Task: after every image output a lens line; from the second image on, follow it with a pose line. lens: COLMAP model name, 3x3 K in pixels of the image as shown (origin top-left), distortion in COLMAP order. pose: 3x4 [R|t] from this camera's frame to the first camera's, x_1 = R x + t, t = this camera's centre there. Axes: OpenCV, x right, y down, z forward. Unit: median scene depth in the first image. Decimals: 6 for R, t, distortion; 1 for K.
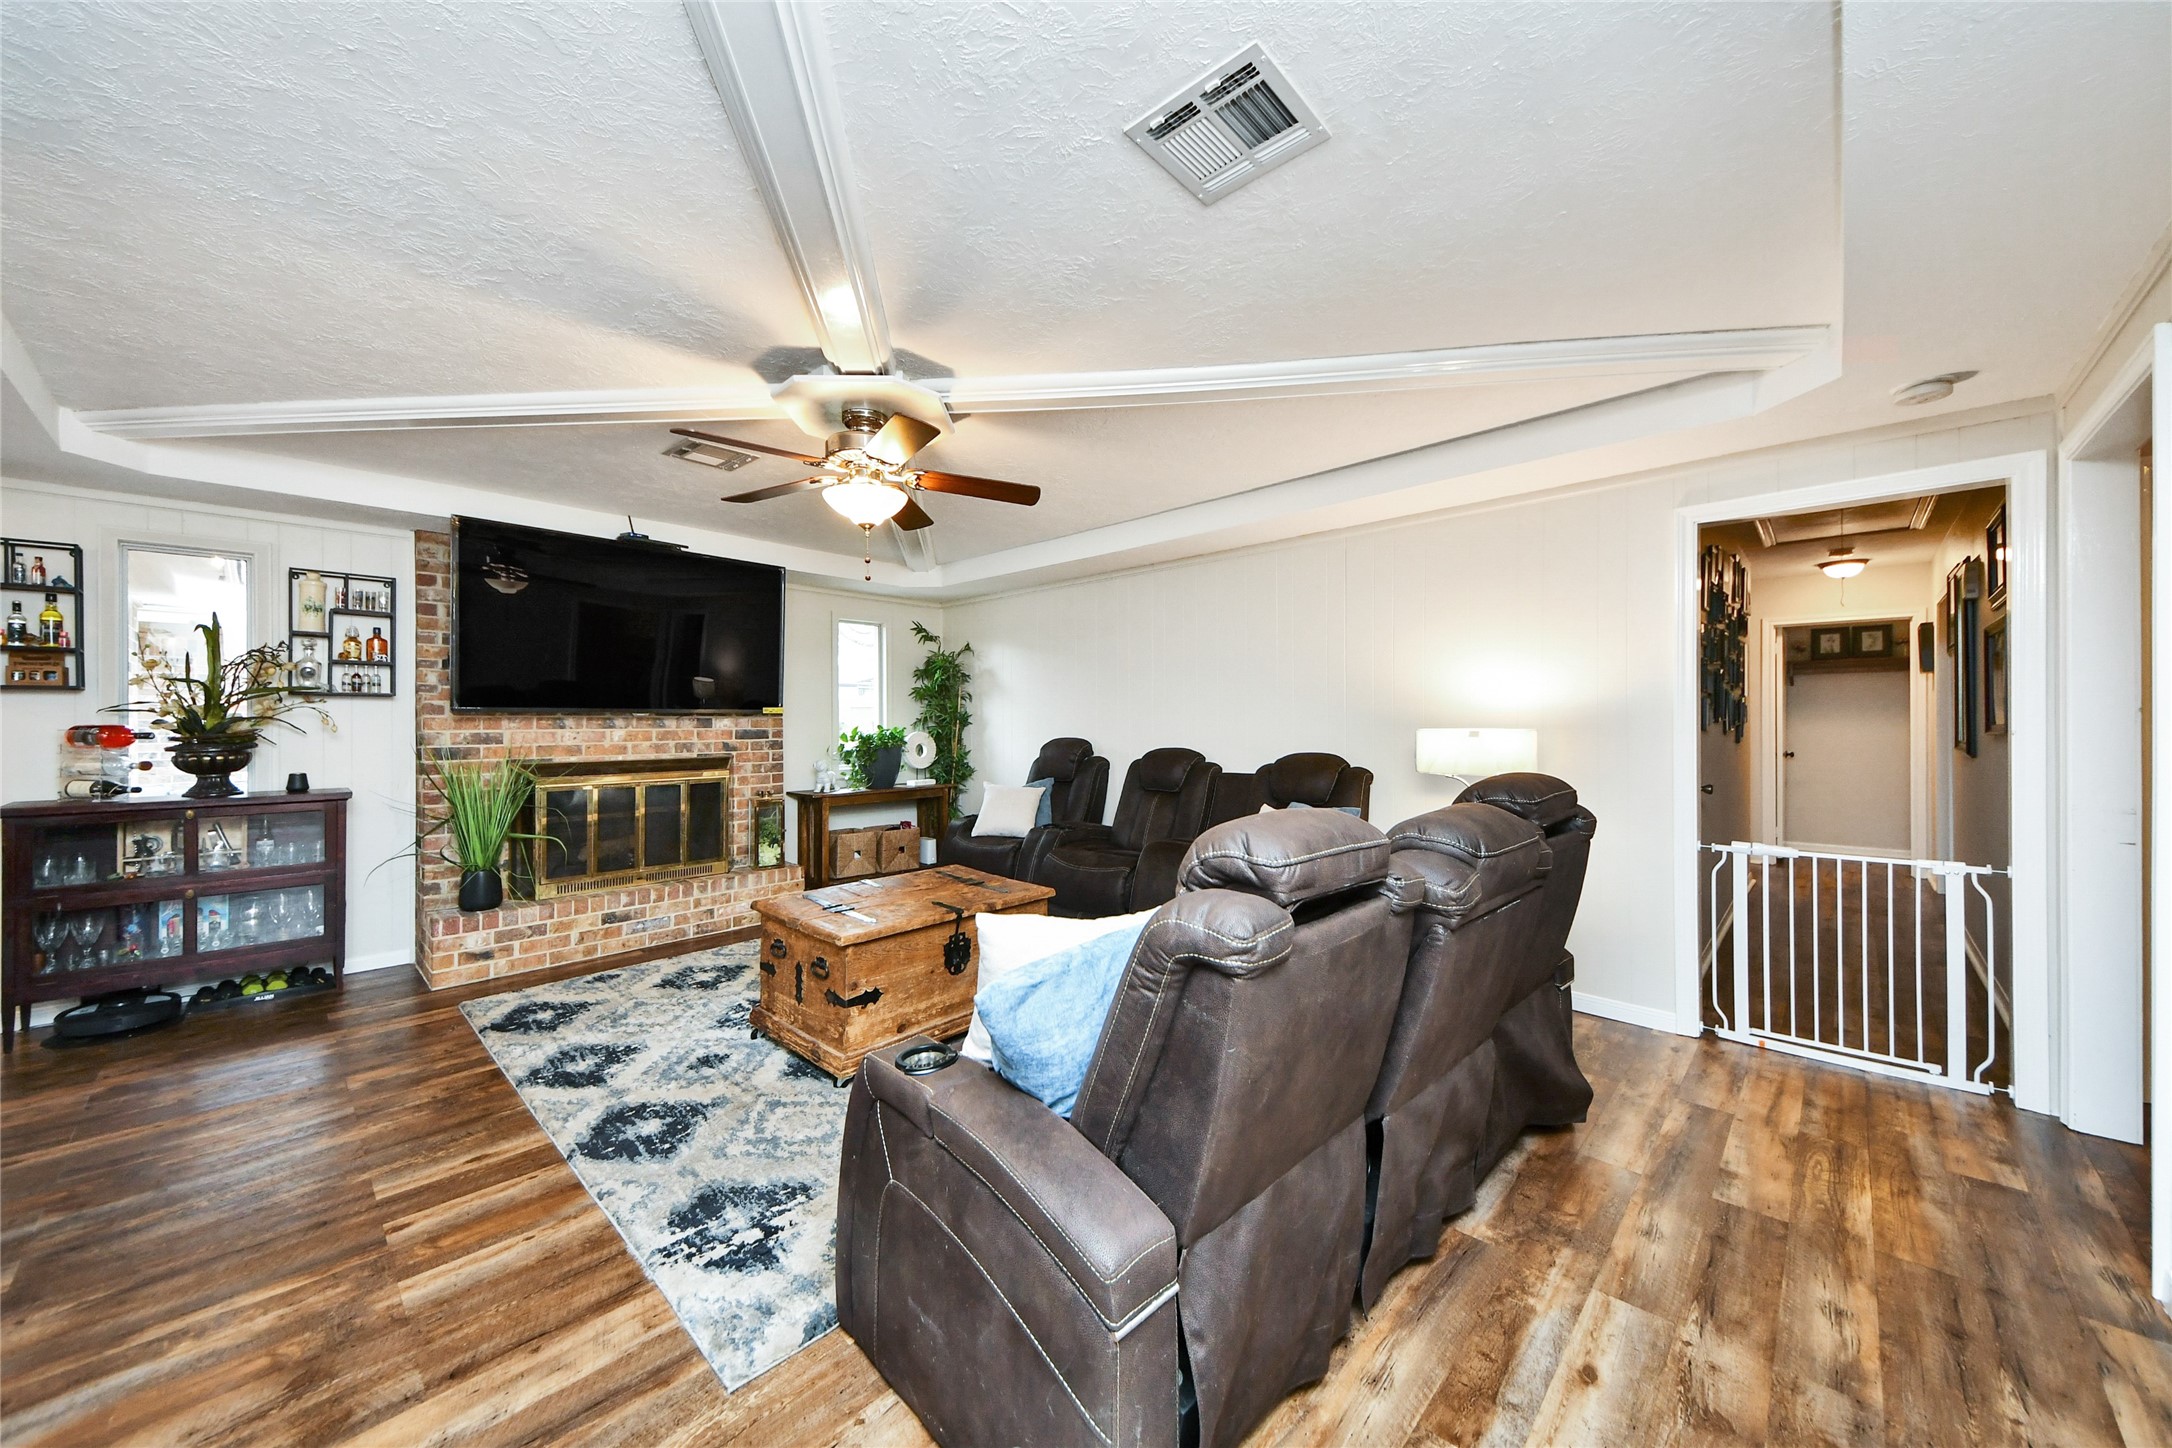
lens RADIAL K [[760.6, 0, 1120.8], [0, 760.6, 713.9], [0, 0, 1]] dist [0.053265, -0.019046]
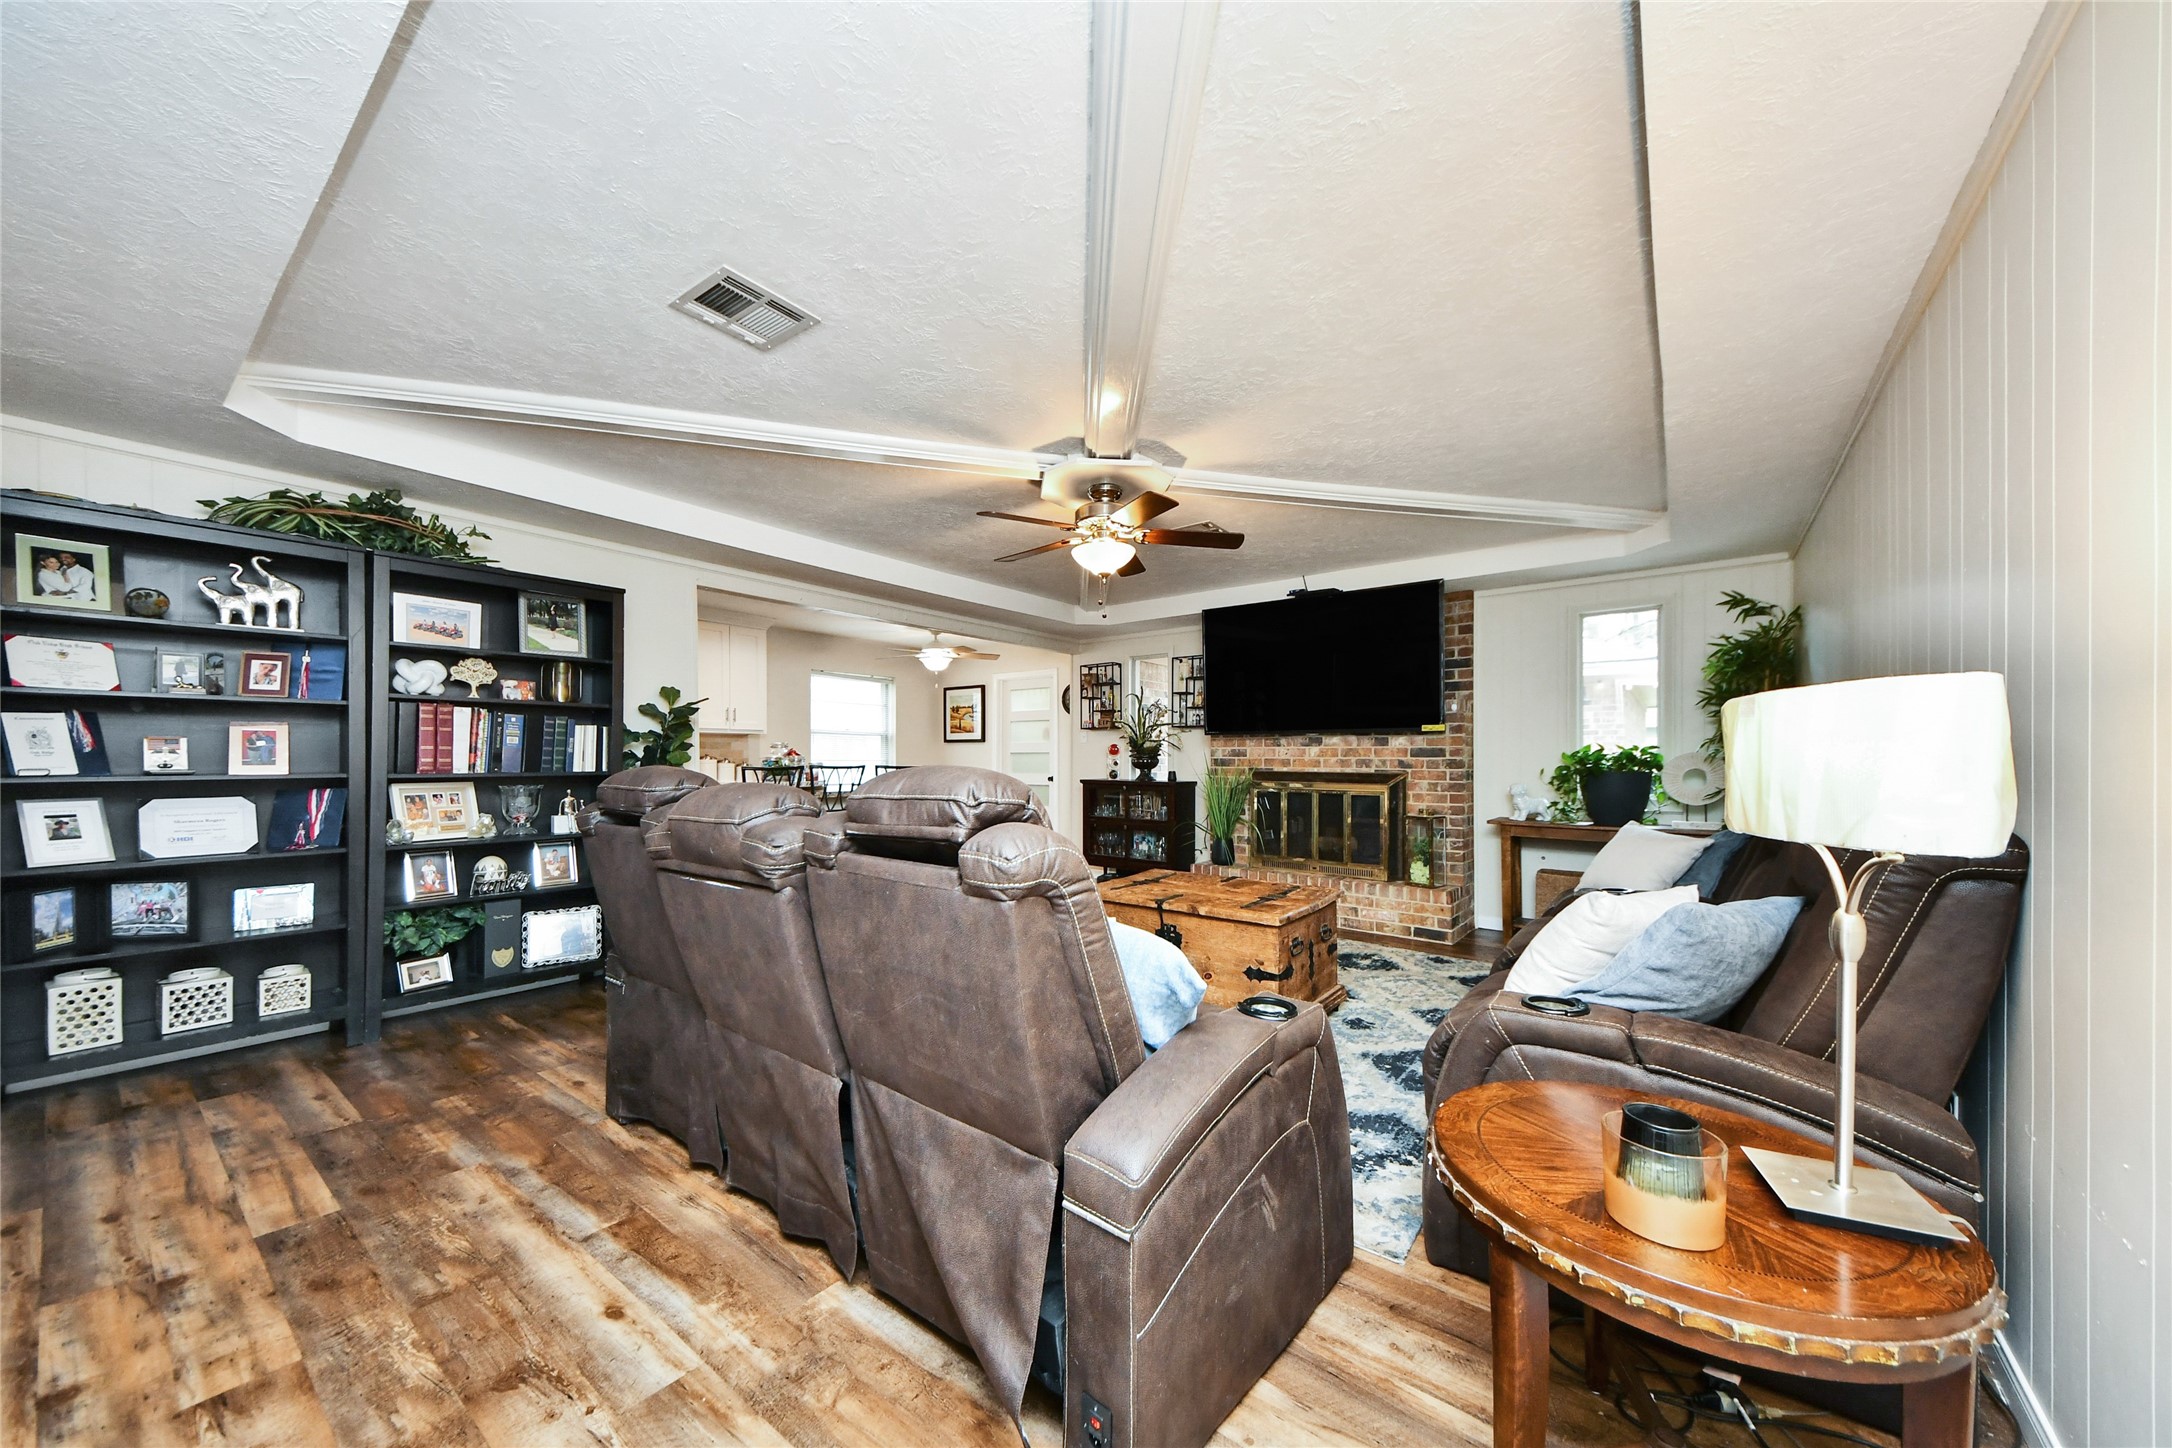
lens RADIAL K [[772.7, 0, 1063.2], [0, 772.7, 748.8], [0, 0, 1]] dist [0.076409, -0.031670]
pose [[0.072809, -0.010051, -0.997295, 0.784131], [0.005593, 0.999938, -0.009669, 0.044884], [0.997330, -0.004874, 0.072861, 0.695448]]
